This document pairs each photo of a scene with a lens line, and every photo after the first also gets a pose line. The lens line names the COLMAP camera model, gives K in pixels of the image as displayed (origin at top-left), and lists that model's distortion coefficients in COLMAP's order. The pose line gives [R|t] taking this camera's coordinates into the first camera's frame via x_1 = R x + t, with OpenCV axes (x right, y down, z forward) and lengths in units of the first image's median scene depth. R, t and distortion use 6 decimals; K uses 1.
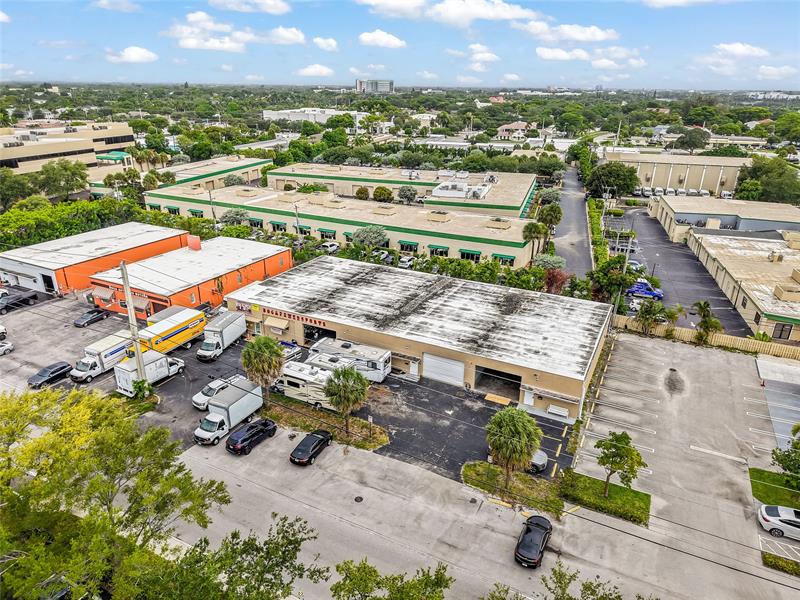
lens RADIAL K [[527.8, 0, 402.7], [0, 527.8, 302.9], [0, 0, 1]] dist [0.049924, -0.075481]
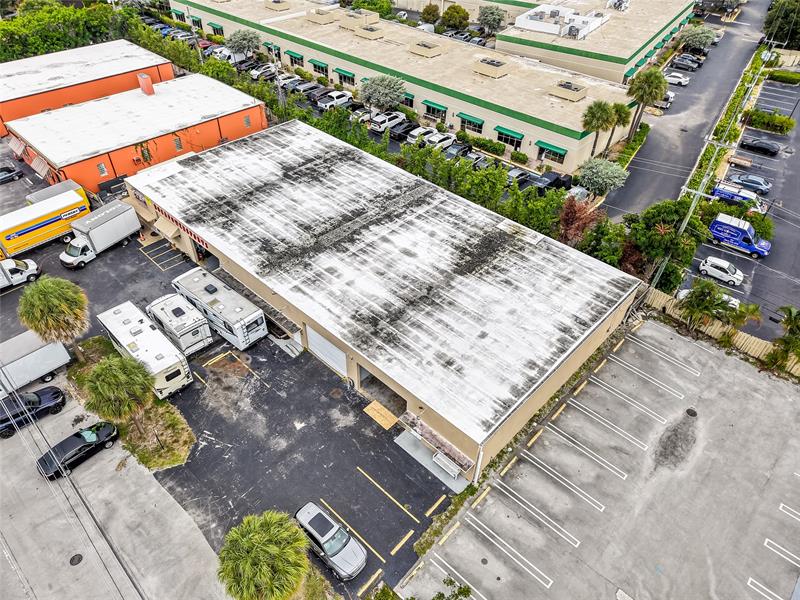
lens RADIAL K [[540.8, 0, 400.0], [0, 540.8, 300.0], [0, 0, 1]] dist [0.033956, -0.045329]
pose [[0.959571, 0.190897, -0.206839, 0.251748], [-0.115773, 0.937504, 0.328151, -0.151123], [0.256556, -0.290938, 0.921702, 0.315218]]
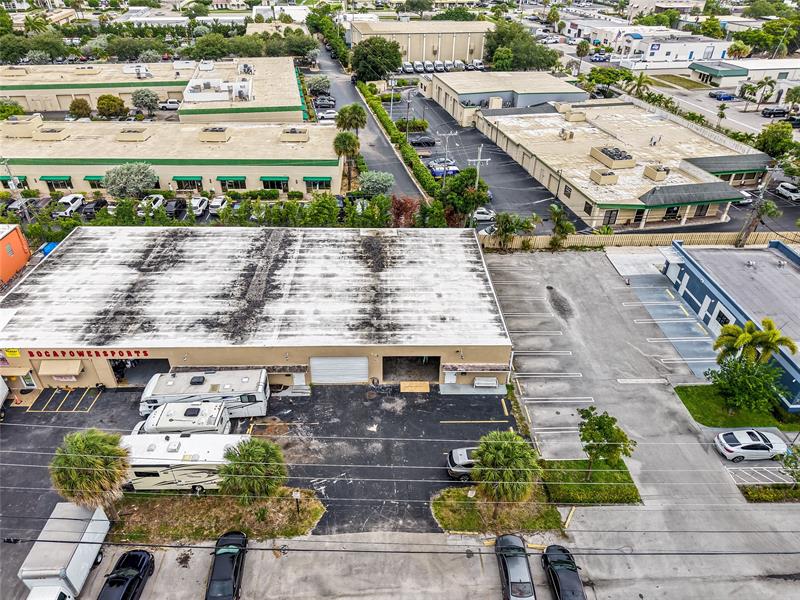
lens RADIAL K [[527.8, 0, 402.7], [0, 527.8, 302.9], [0, 0, 1]] dist [0.049924, -0.075481]
pose [[0.877832, -0.267649, 0.397209, -0.101689], [0.175419, 0.951335, 0.253357, -0.122141], [-0.445690, -0.152727, 0.882063, 0.236683]]
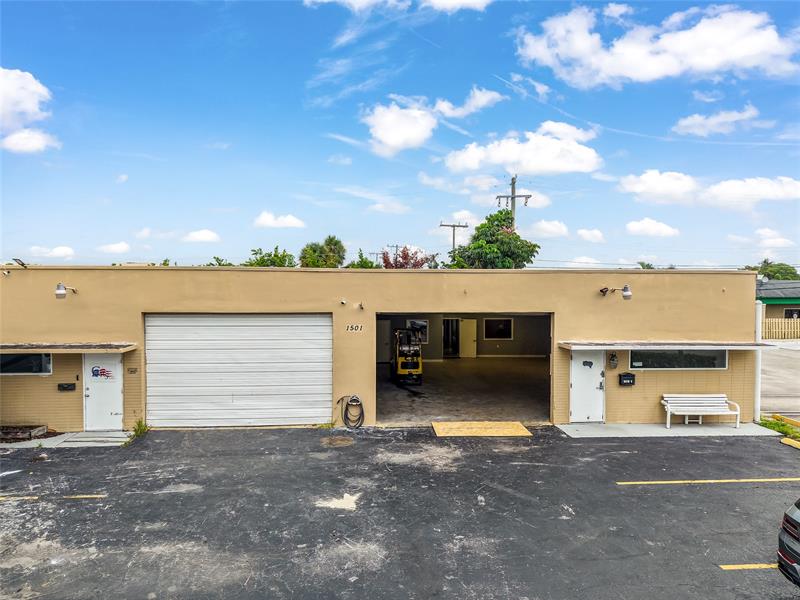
lens RADIAL K [[527.8, 0, 402.7], [0, 527.8, 302.9], [0, 0, 1]] dist [0.049924, -0.075481]
pose [[0.855261, -0.016894, 0.517923, 0.011334], [0.199653, 0.933051, -0.299258, 0.151852], [-0.478193, 0.359348, 0.801374, 0.618987]]
